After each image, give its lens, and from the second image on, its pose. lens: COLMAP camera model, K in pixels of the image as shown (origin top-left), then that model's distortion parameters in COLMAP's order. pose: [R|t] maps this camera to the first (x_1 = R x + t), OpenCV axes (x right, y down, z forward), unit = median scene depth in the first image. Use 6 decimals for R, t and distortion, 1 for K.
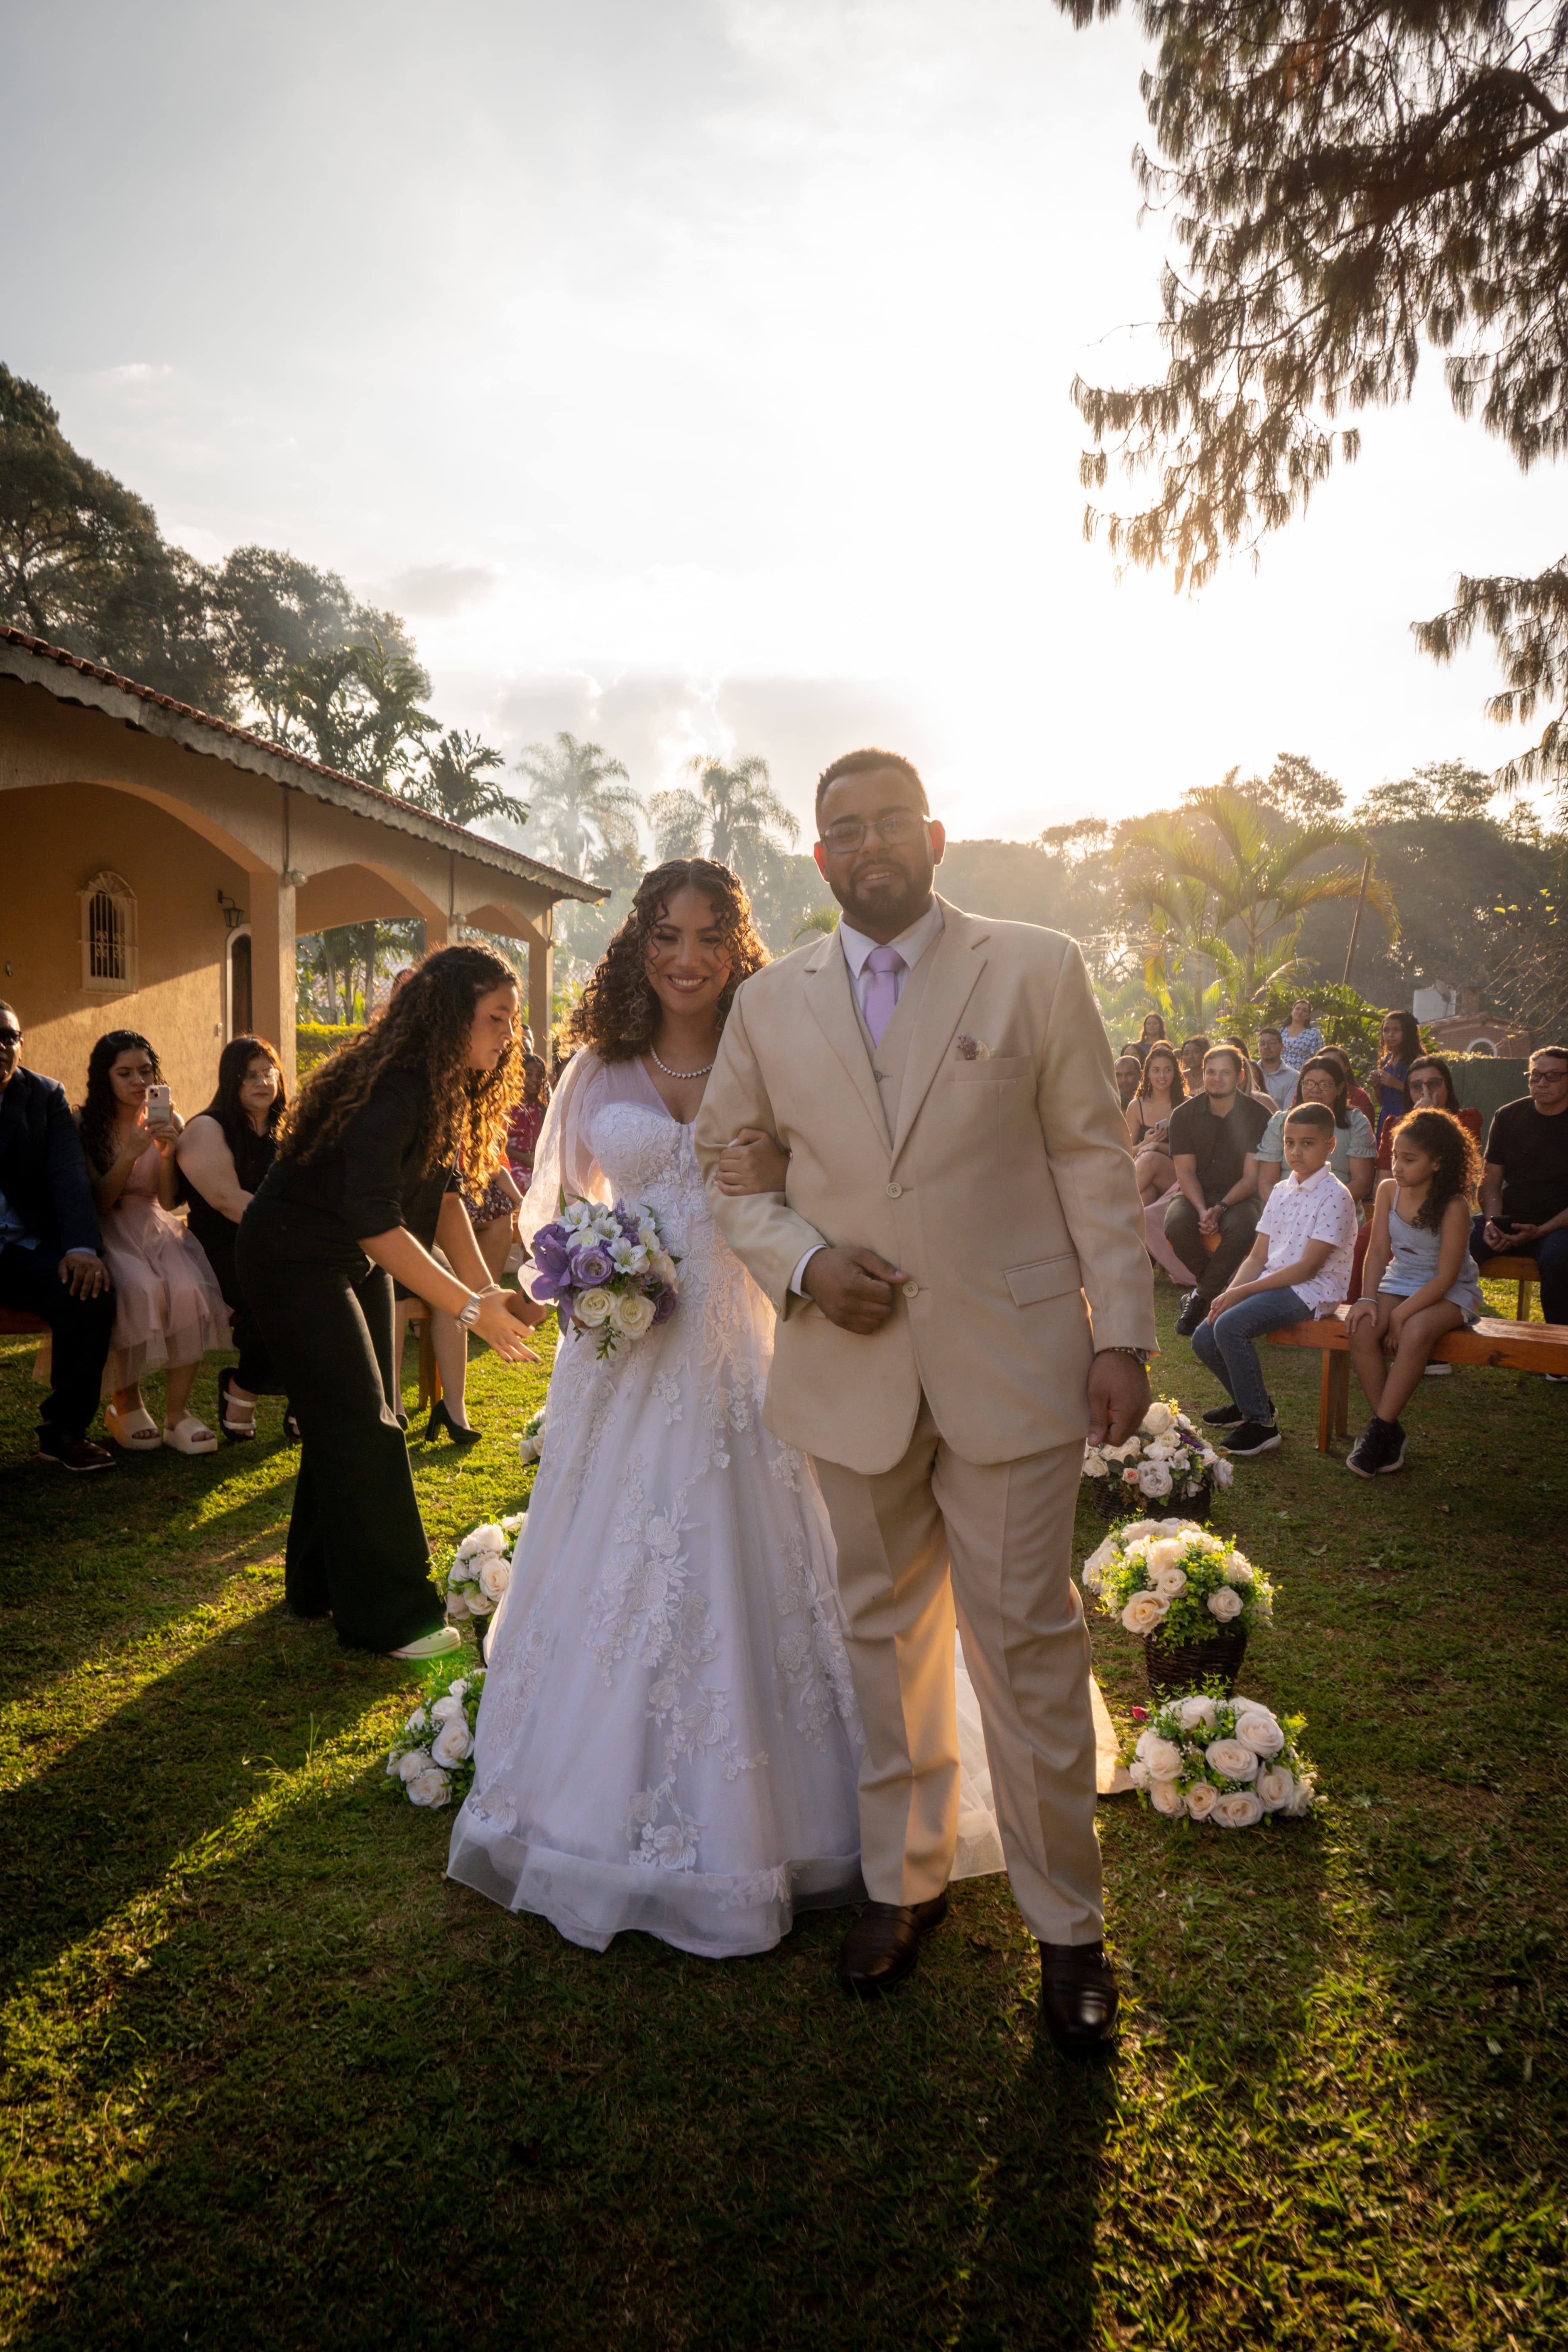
lens RADIAL K [[1651.5, 0, 784.0], [0, 1651.5, 1176.0], [0, 0, 1]] dist [-0.005673, -0.003632]
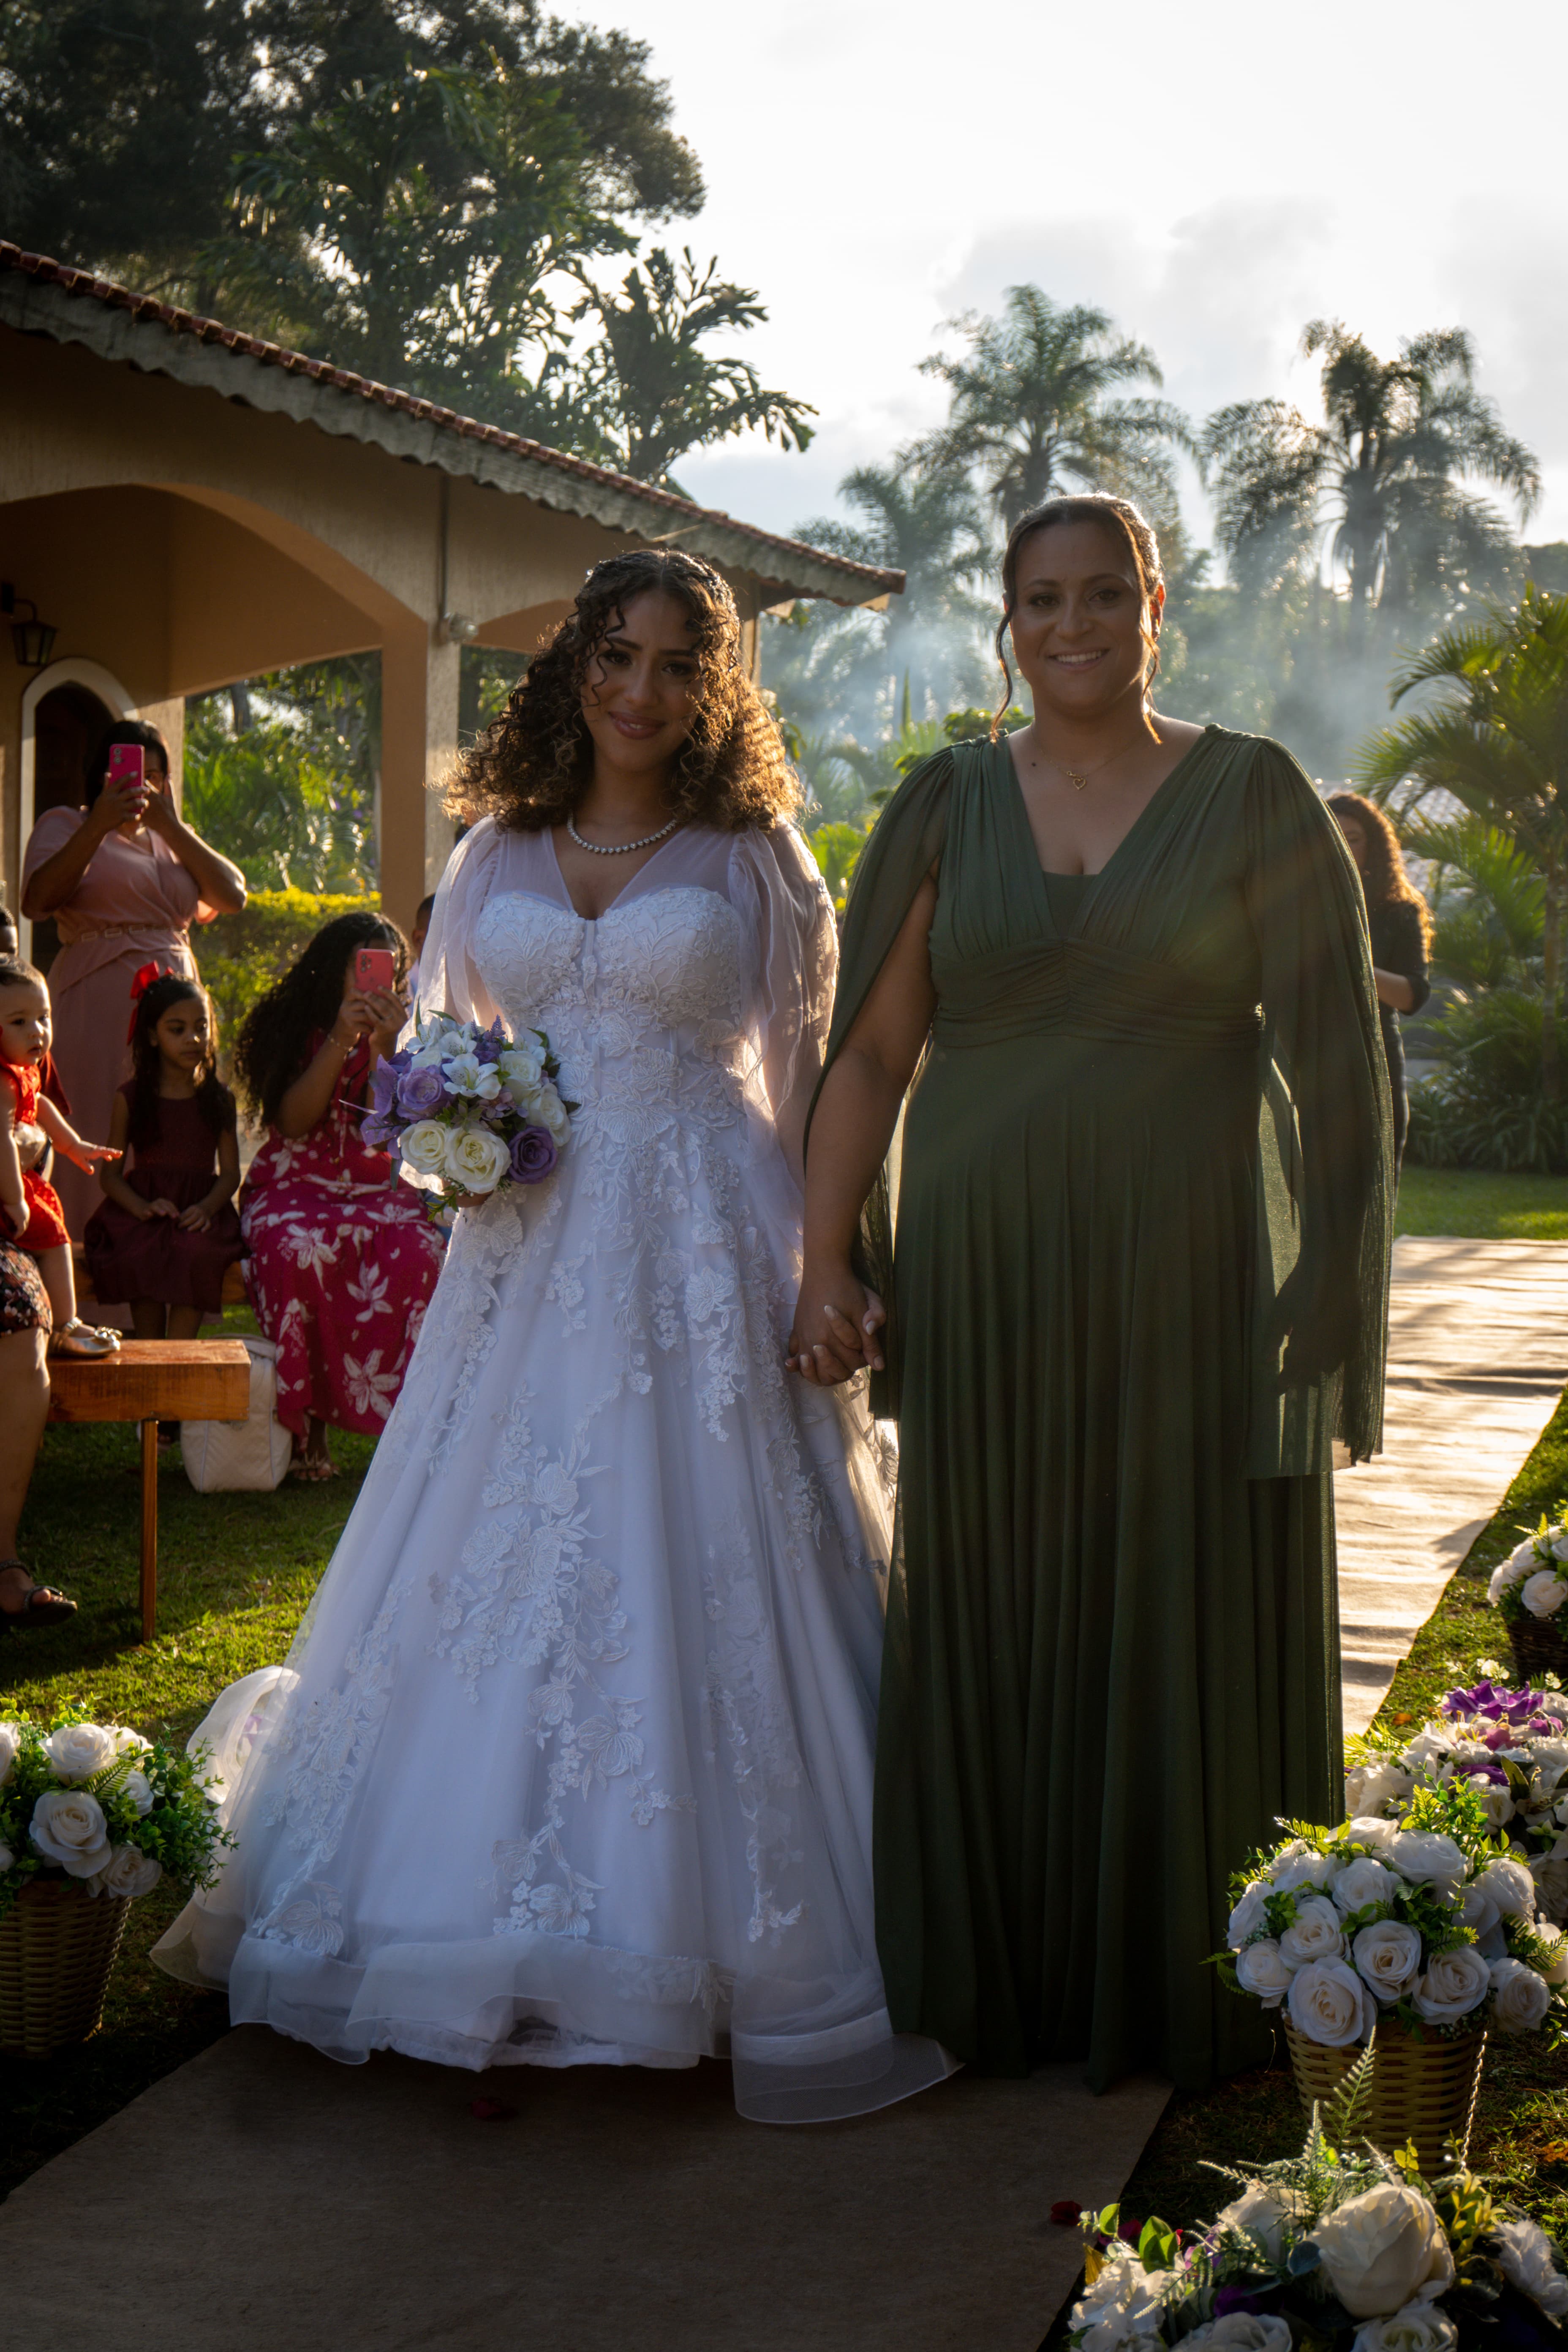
lens RADIAL K [[3485.6, 0, 778.1], [0, 3485.6, 1118.8], [0, 0, 1]] dist [0.026275, -0.008673]
pose [[0.974998, 0.017629, -0.221514, 0.047797], [-0.025658, 0.999112, -0.033422, -0.001172], [0.220728, 0.038270, 0.974584, 0.086222]]
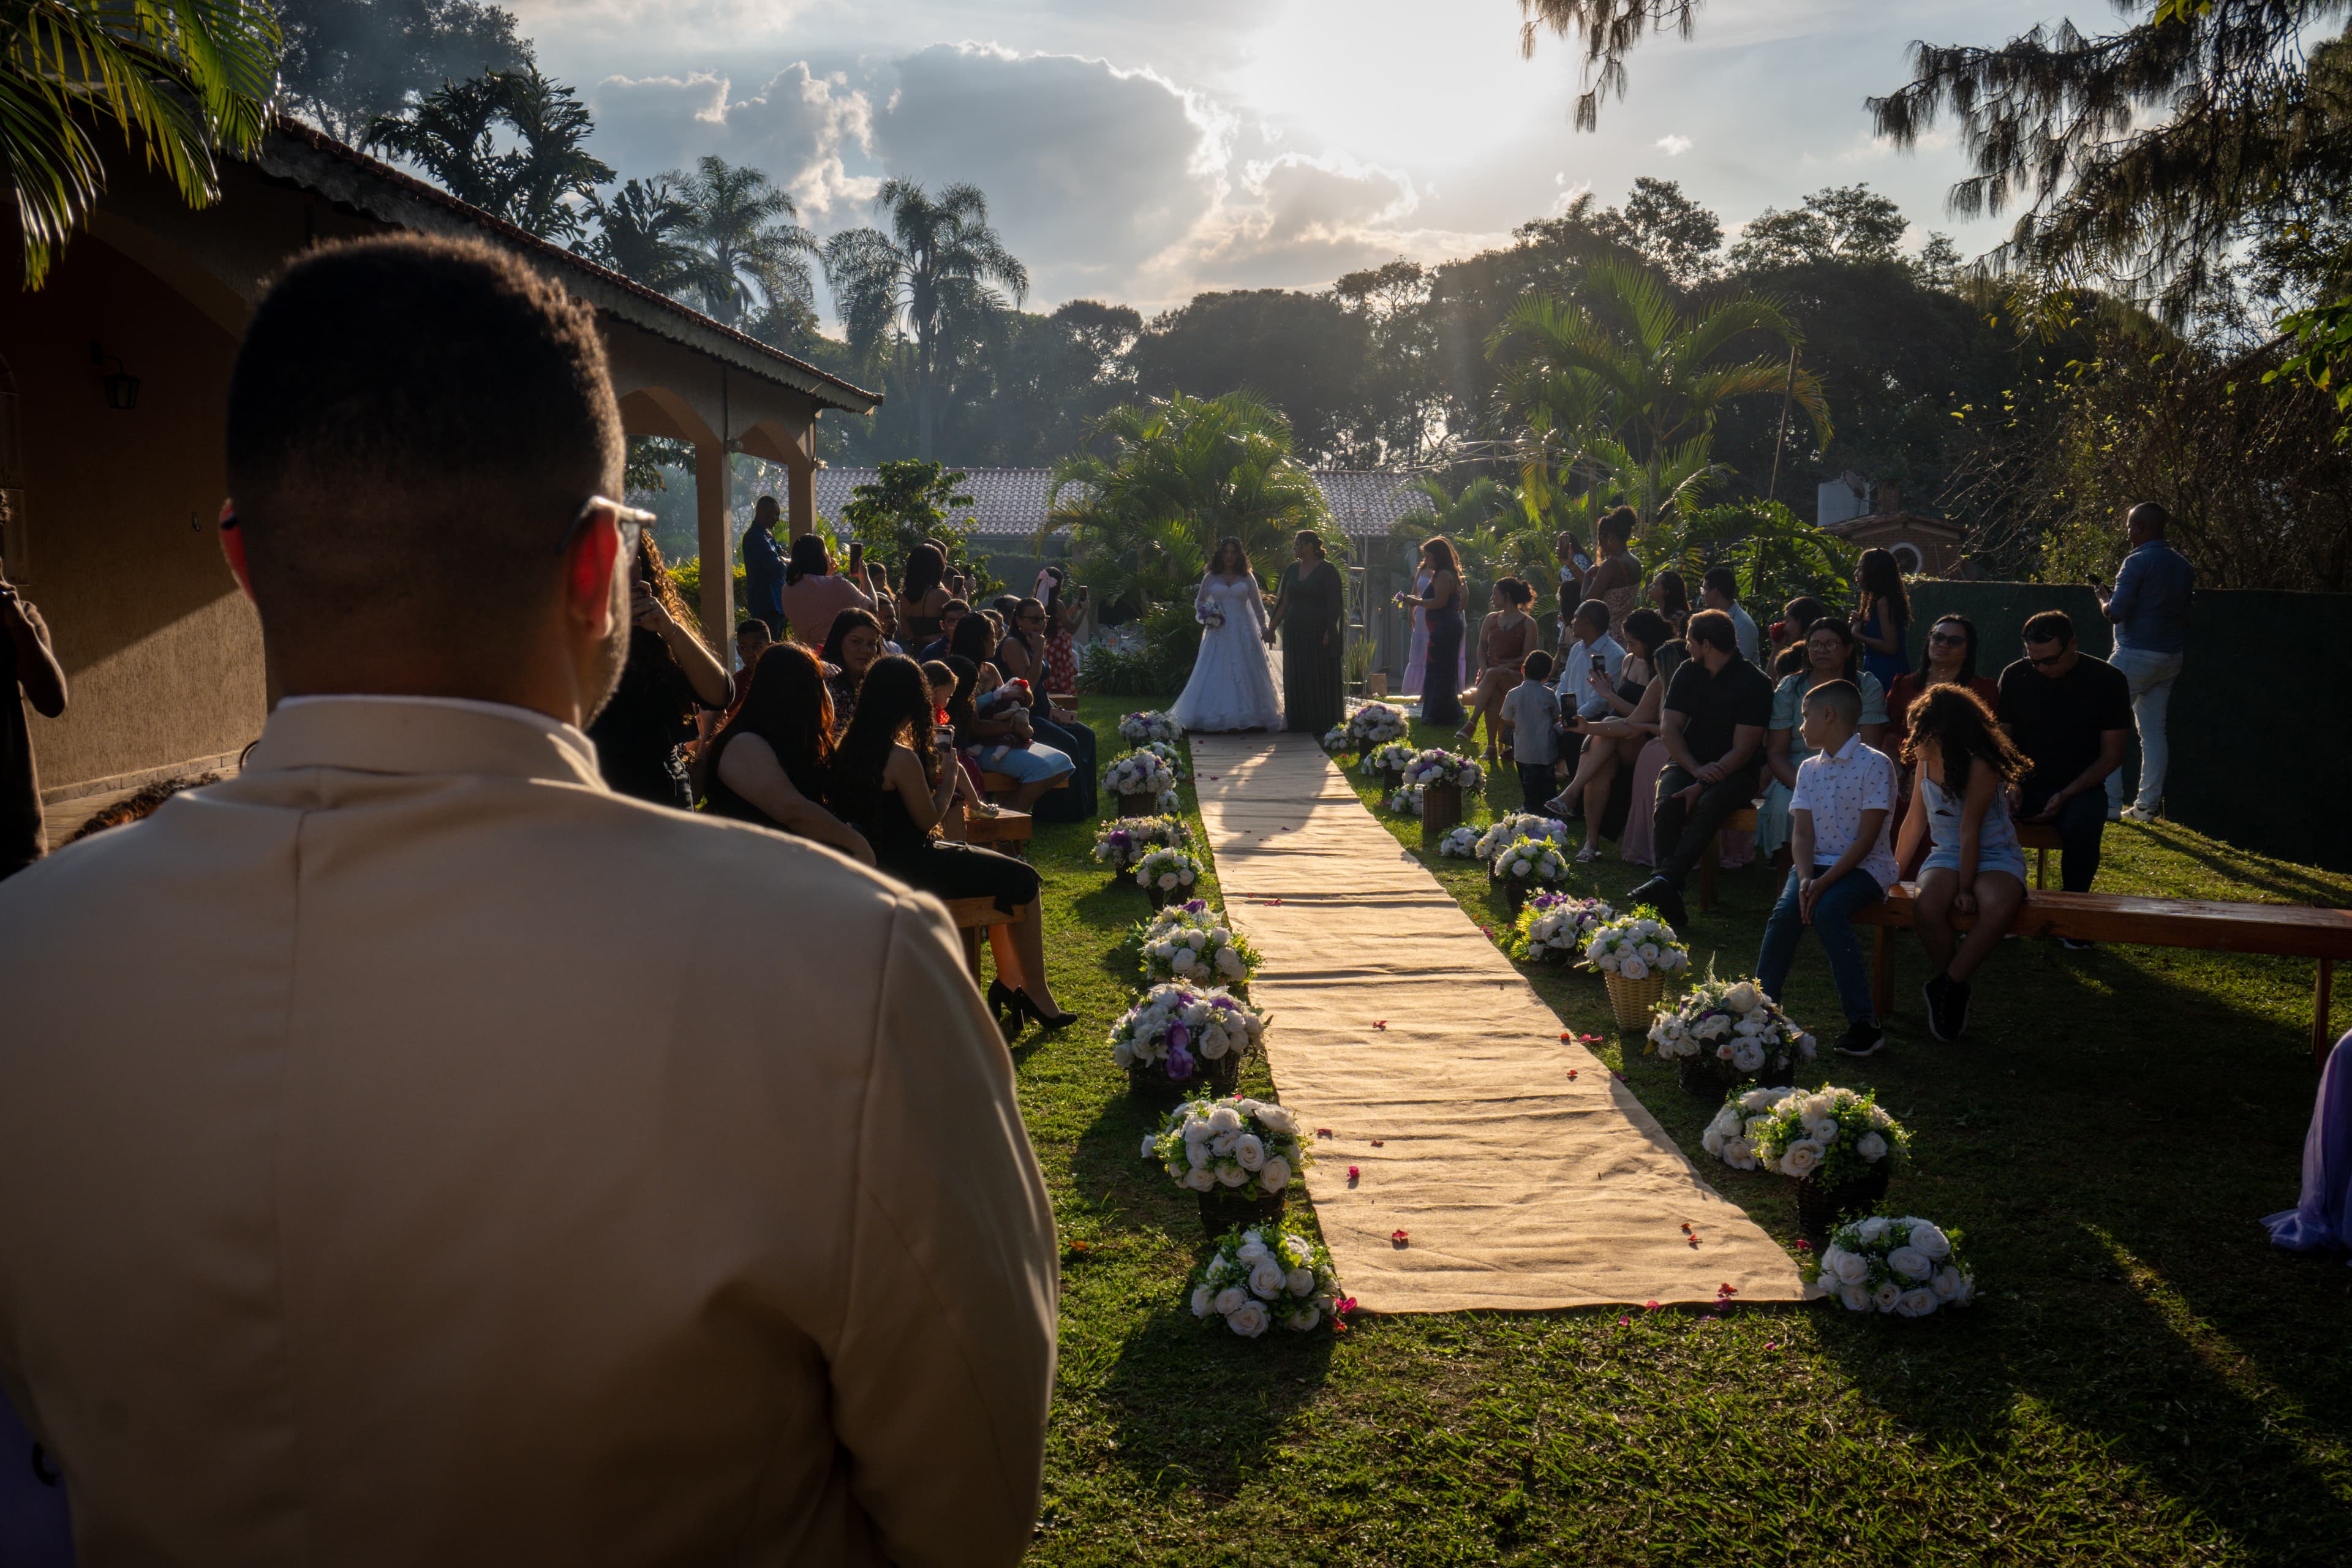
lens RADIAL K [[2213.6, 0, 1181.1], [0, 2213.6, 774.2], [0, 0, 1]] dist [-0.014773, -0.003165]
pose [[0.995294, -0.029277, 0.092373, -0.047360], [0.027394, 0.999392, 0.021589, -0.006055], [-0.092948, -0.018957, 0.995490, -0.065074]]
